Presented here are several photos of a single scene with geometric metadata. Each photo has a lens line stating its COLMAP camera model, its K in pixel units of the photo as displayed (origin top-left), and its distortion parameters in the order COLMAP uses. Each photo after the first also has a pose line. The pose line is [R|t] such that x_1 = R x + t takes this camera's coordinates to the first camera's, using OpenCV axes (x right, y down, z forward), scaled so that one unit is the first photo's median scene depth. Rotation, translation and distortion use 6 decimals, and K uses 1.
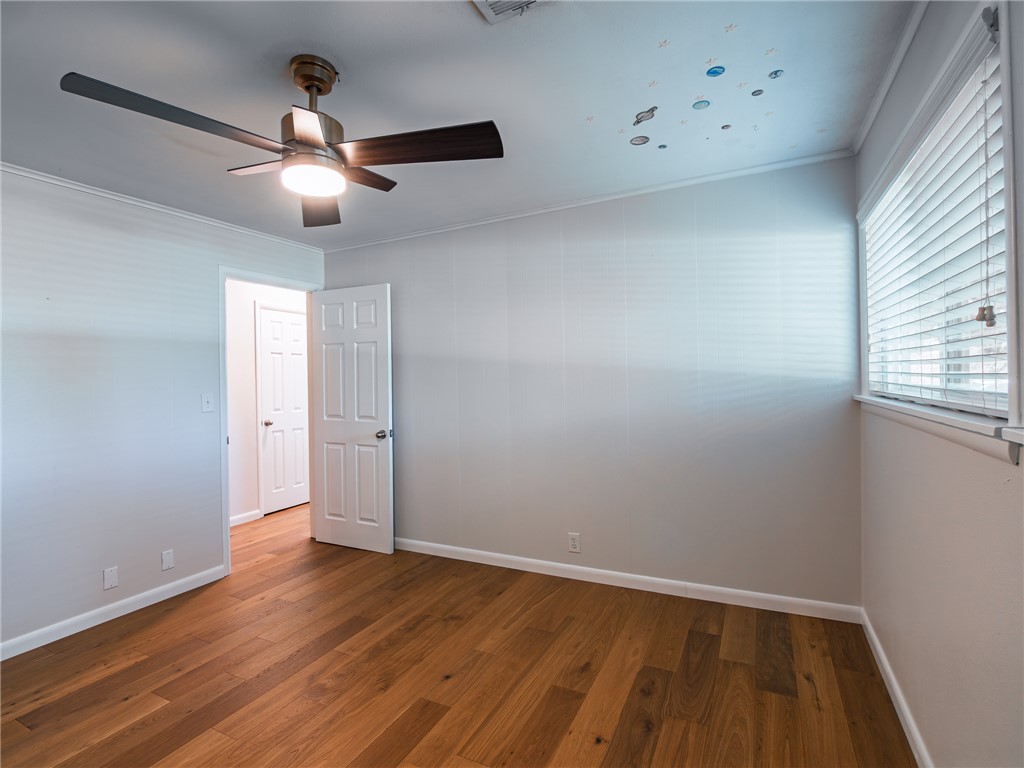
lens RADIAL K [[490.8, 0, 513.3], [0, 490.8, 377.4], [0, 0, 1]] dist [-0.002523, -0.010122]
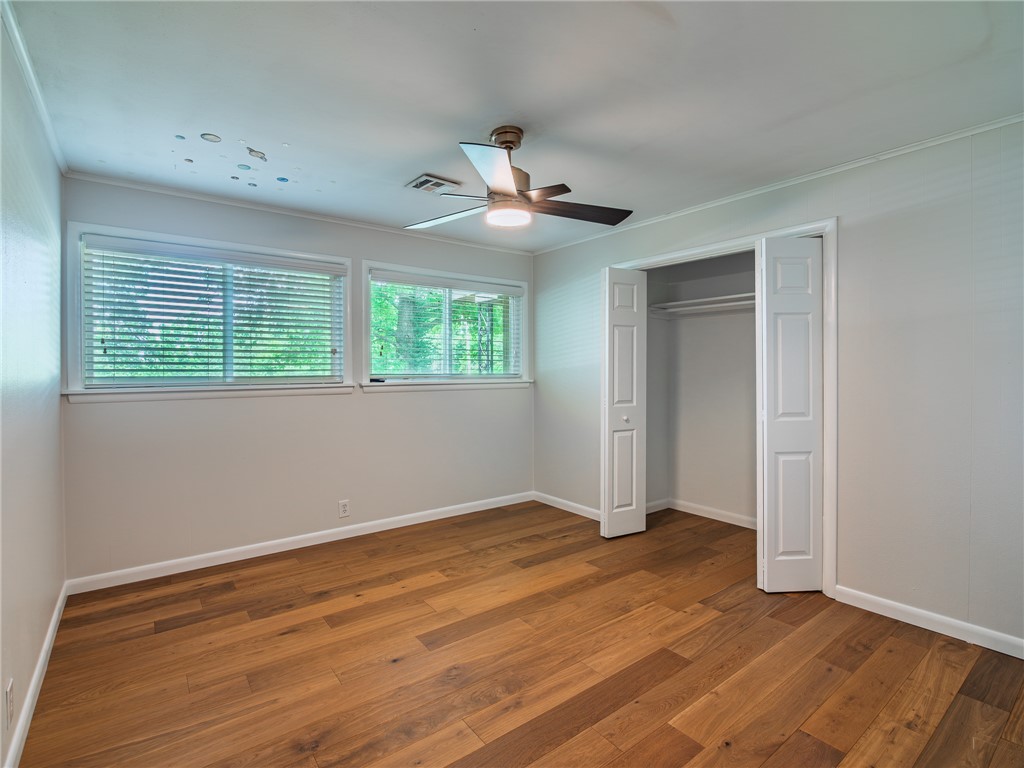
lens RADIAL K [[490.8, 0, 513.3], [0, 490.8, 377.4], [0, 0, 1]] dist [-0.002523, -0.010122]
pose [[-0.899850, 0.022894, 0.435599, -0.782635], [0.024671, 0.999694, -0.001576, 0.038869], [-0.435502, 0.009328, -0.900139, 1.745477]]
